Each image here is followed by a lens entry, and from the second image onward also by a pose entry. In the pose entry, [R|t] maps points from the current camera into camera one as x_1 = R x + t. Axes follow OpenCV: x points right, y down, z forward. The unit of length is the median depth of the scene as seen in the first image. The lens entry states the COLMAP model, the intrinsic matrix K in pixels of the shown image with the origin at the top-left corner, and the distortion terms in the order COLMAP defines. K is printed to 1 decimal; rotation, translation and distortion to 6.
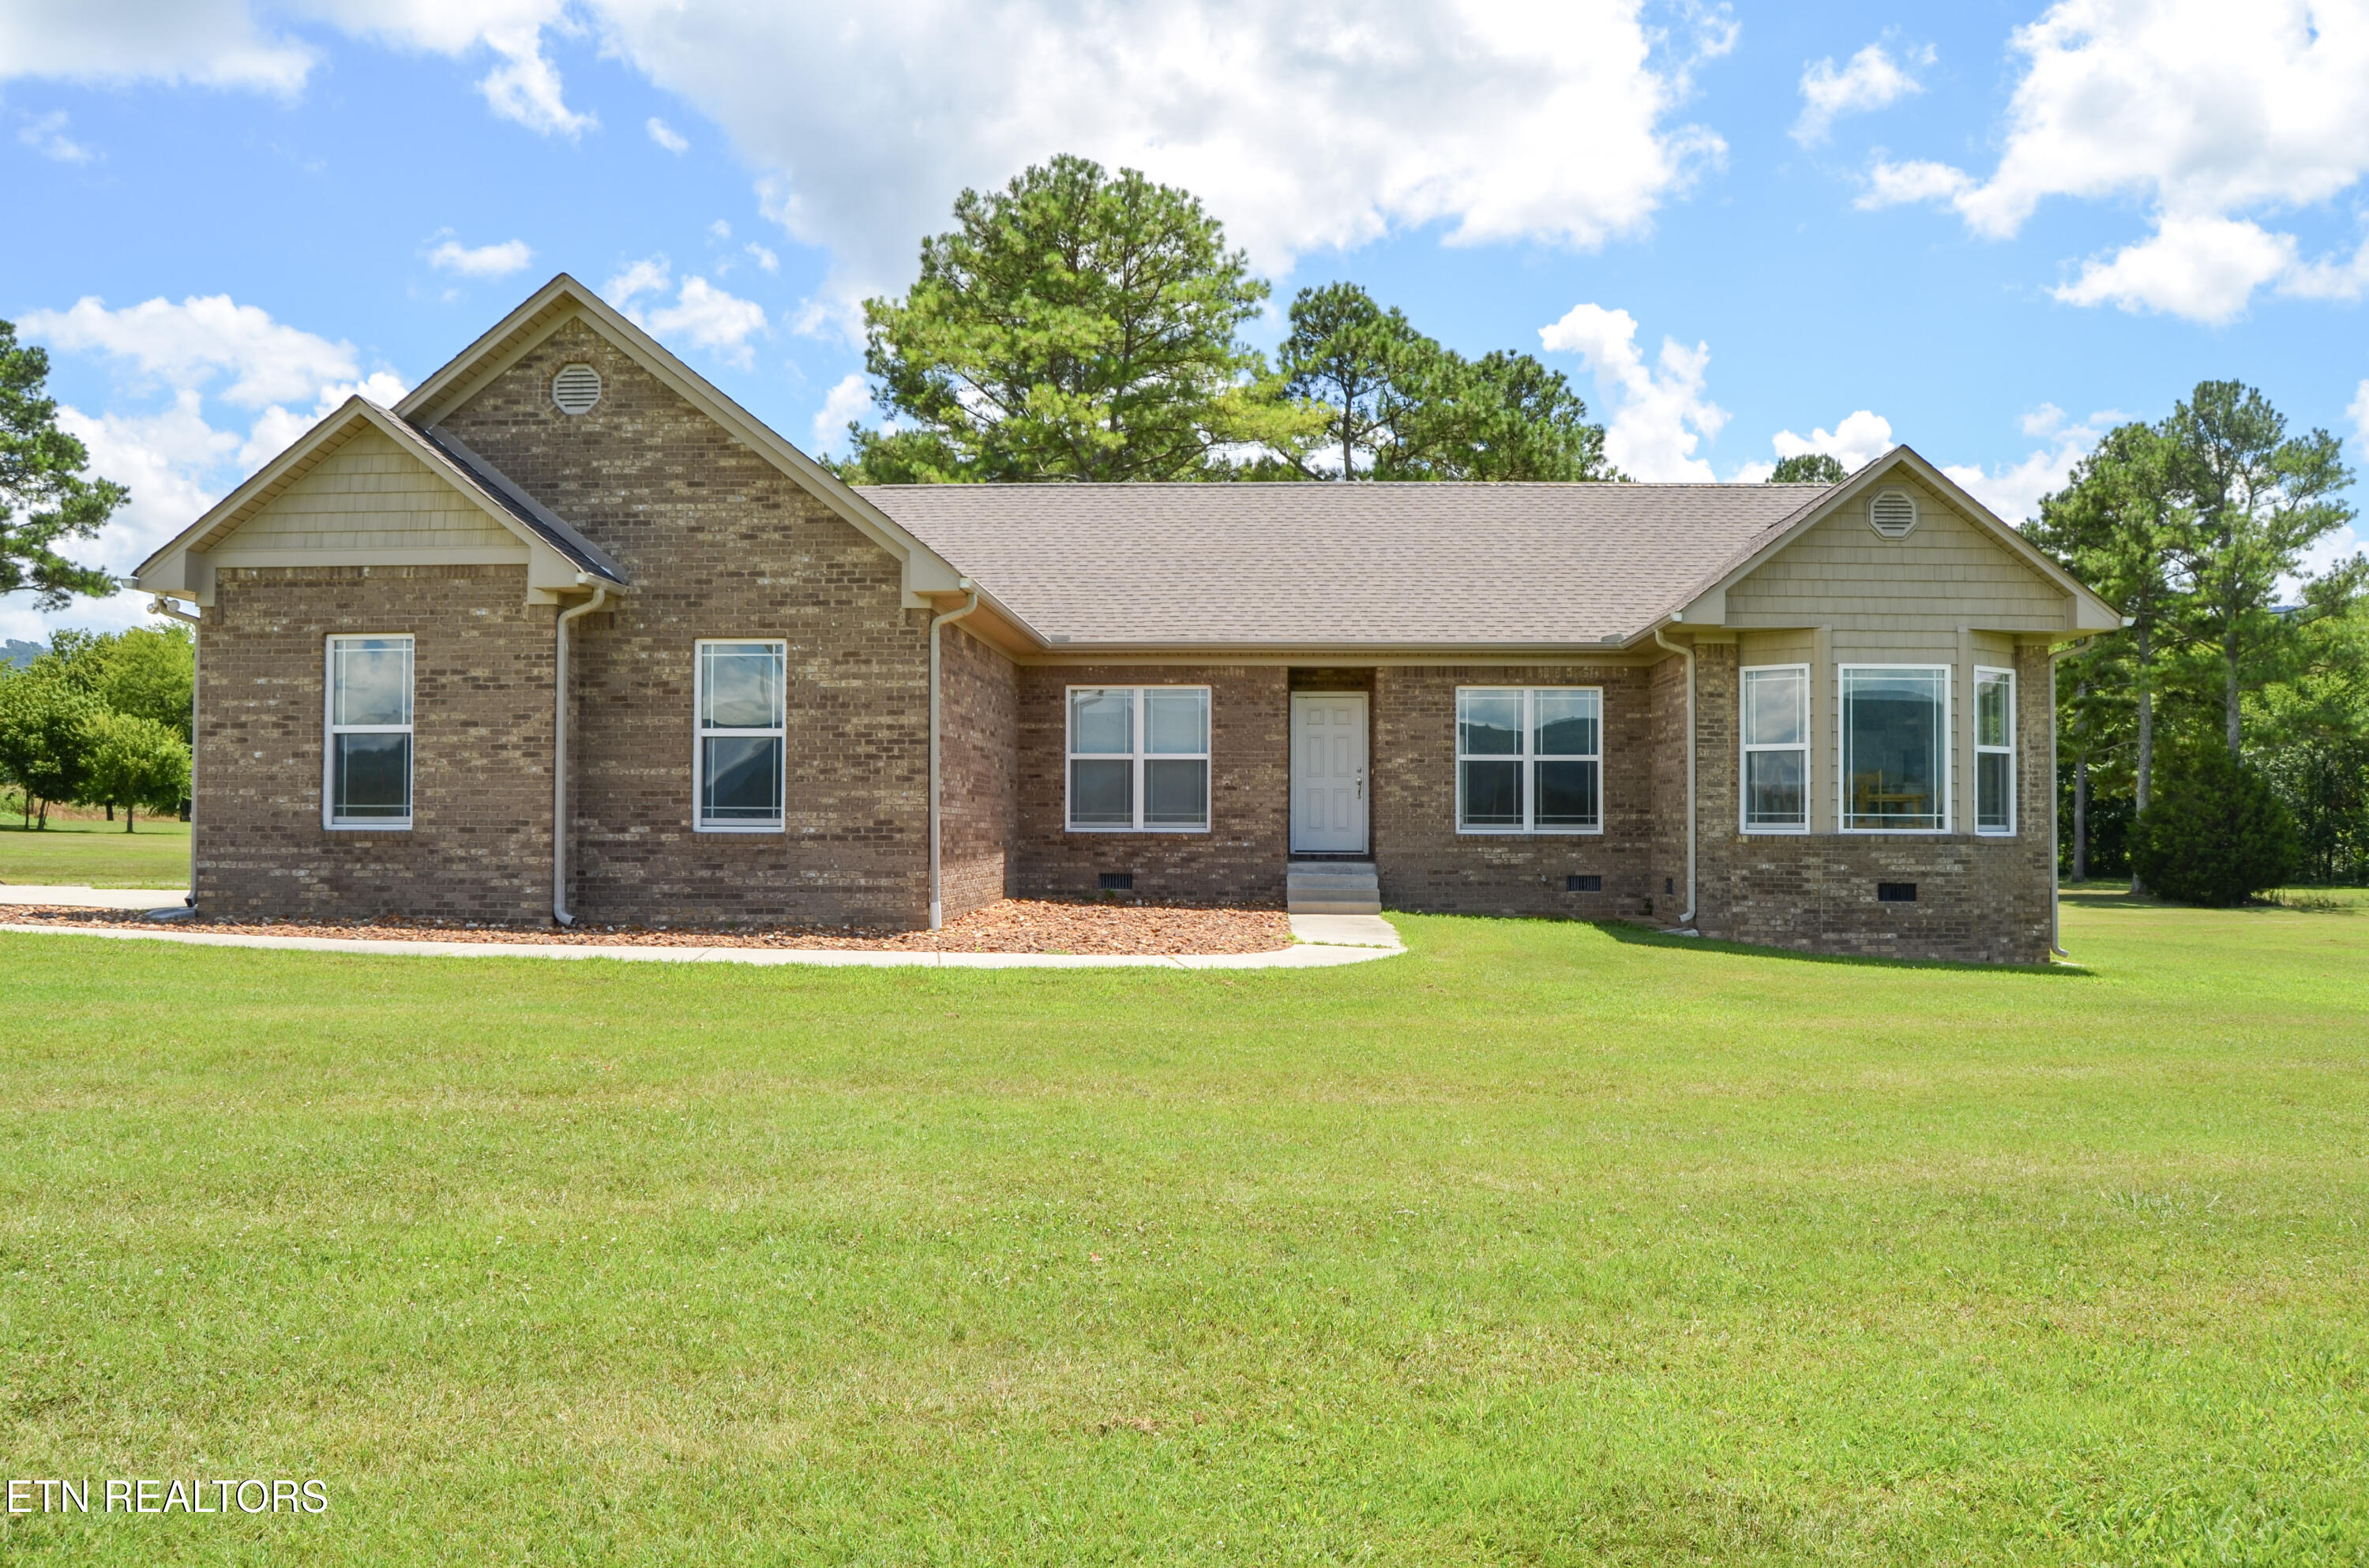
lens RADIAL K [[1895.8, 0, 1178.1], [0, 1895.8, 794.3], [0, 0, 1]] dist [-0.068740, -0.007482]
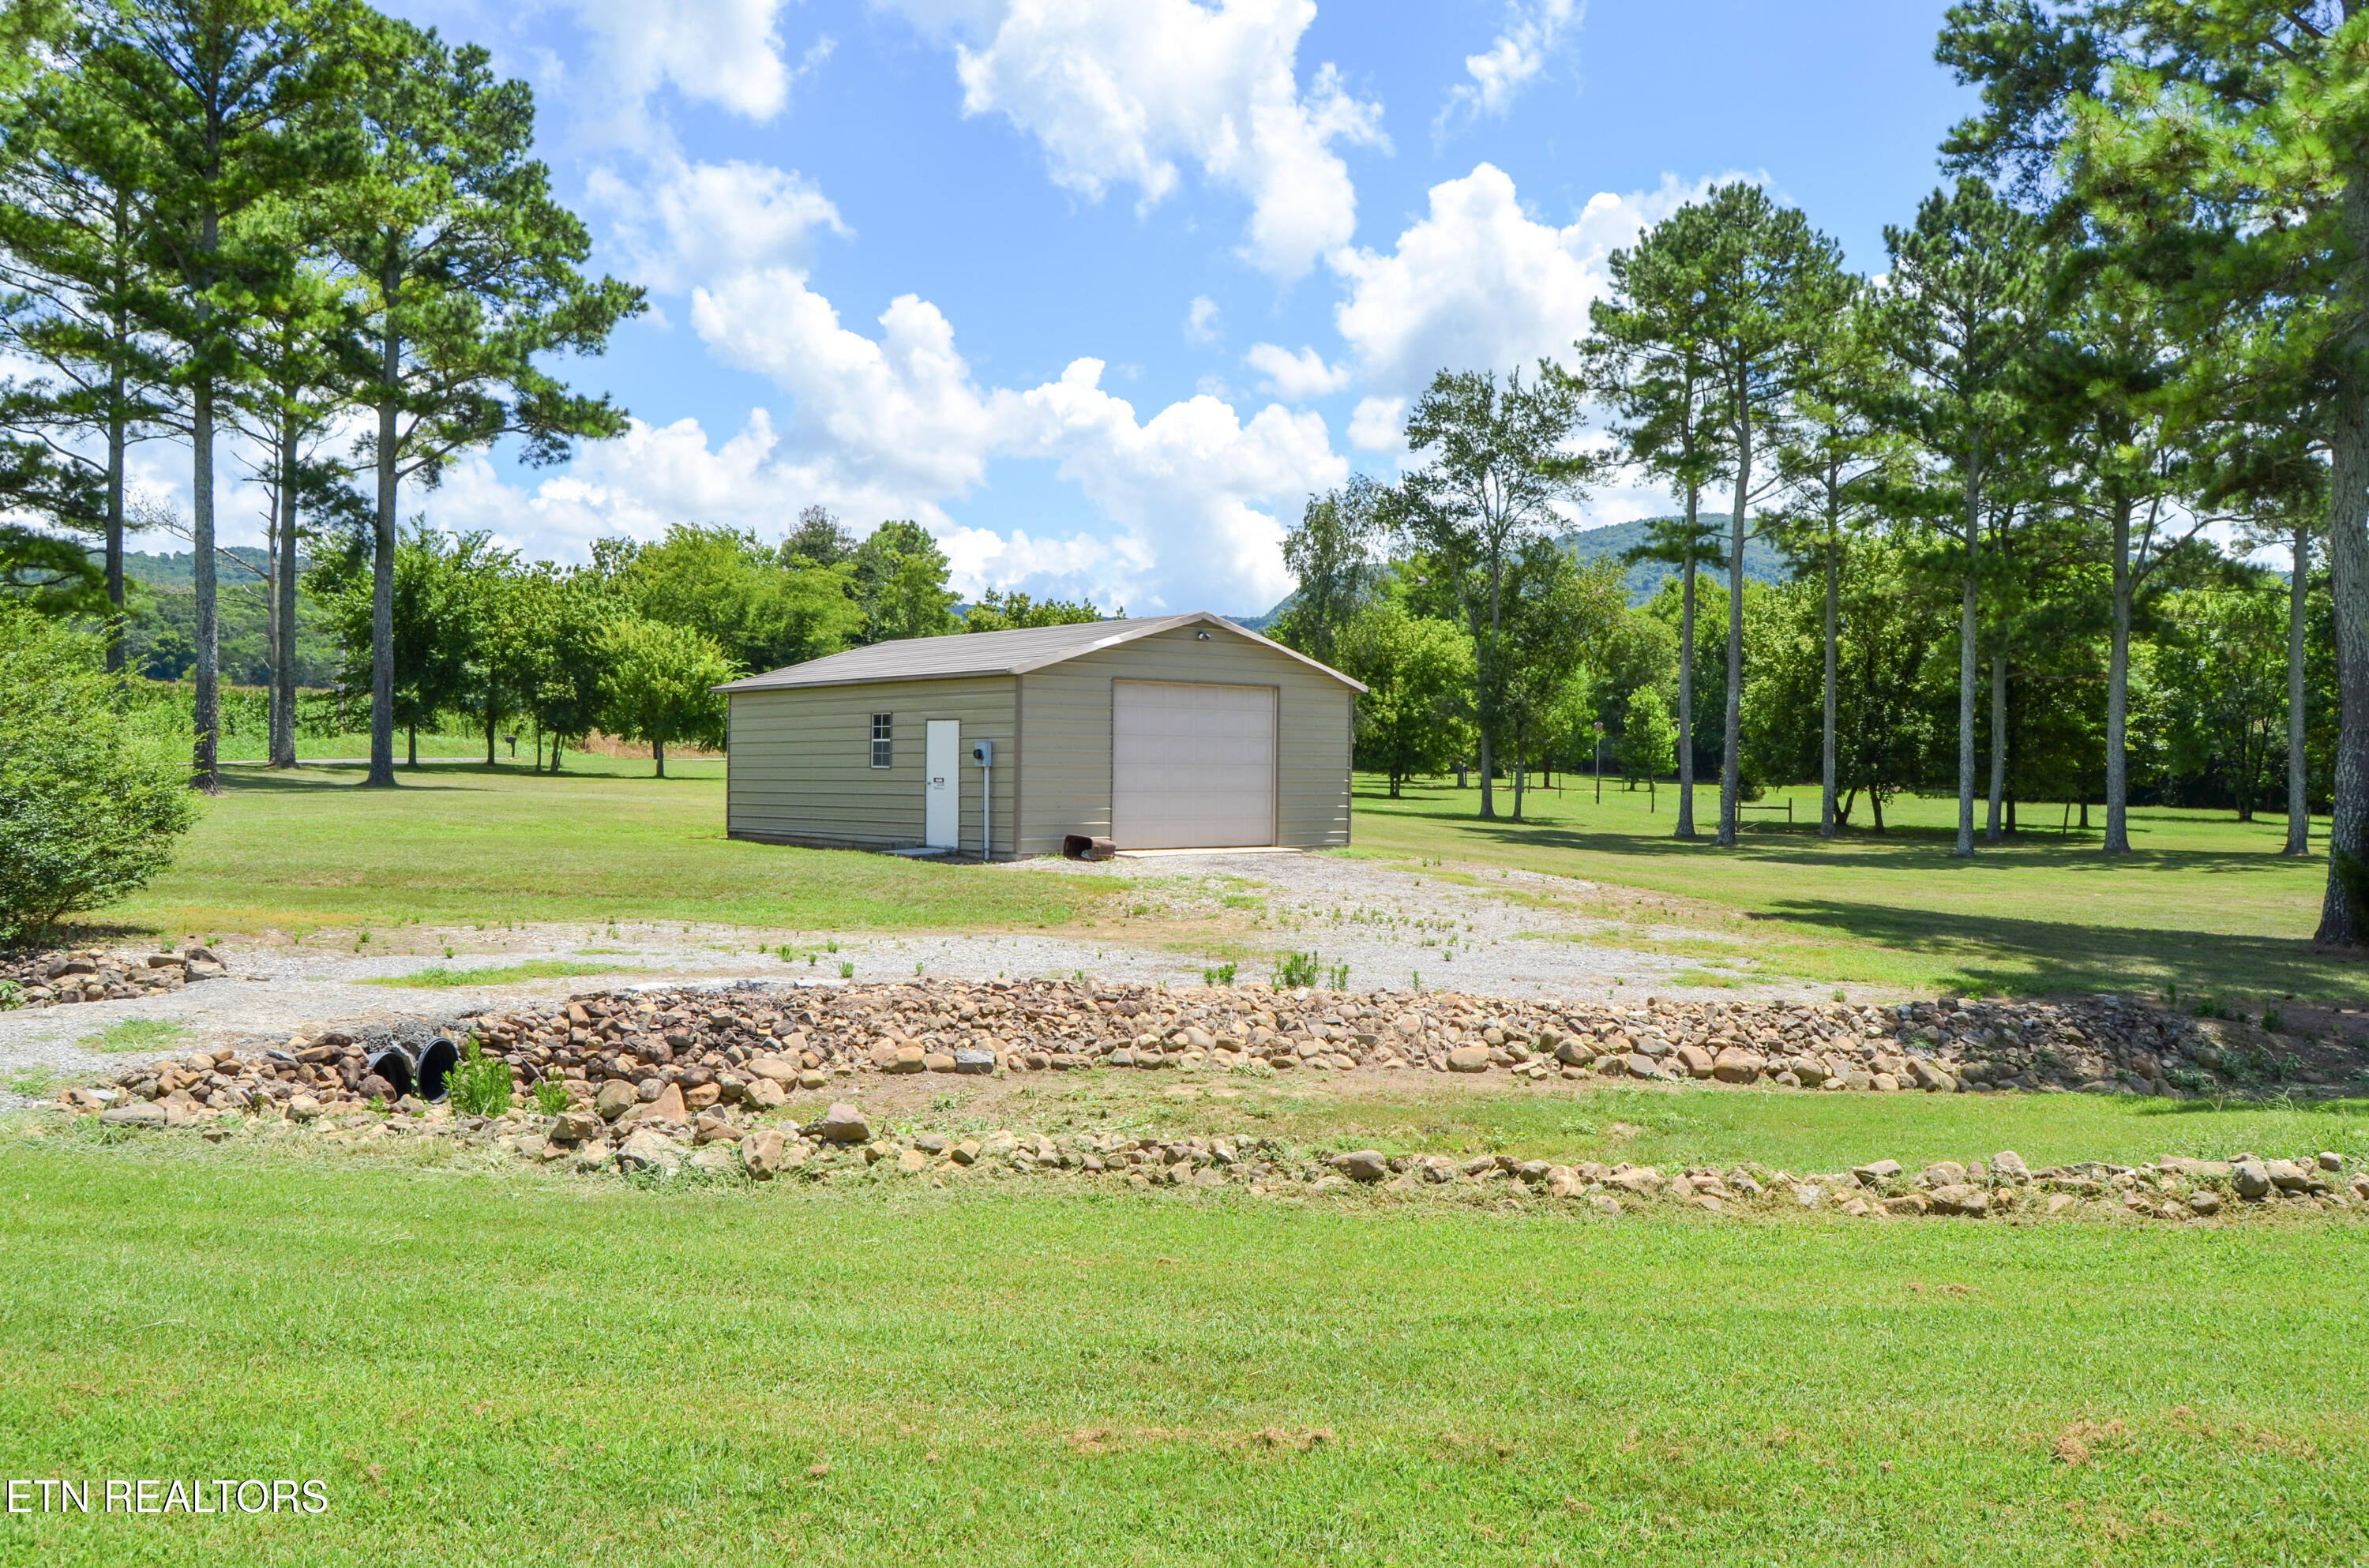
lens RADIAL K [[1895.8, 0, 1188.3], [0, 1895.8, 779.2], [0, 0, 1]] dist [-0.068740, -0.007482]
pose [[0.963995, 0.010835, -0.265701, -0.151405], [-0.006796, 0.999847, 0.016116, 0.007824], [0.265834, -0.013730, 0.963921, 0.313211]]
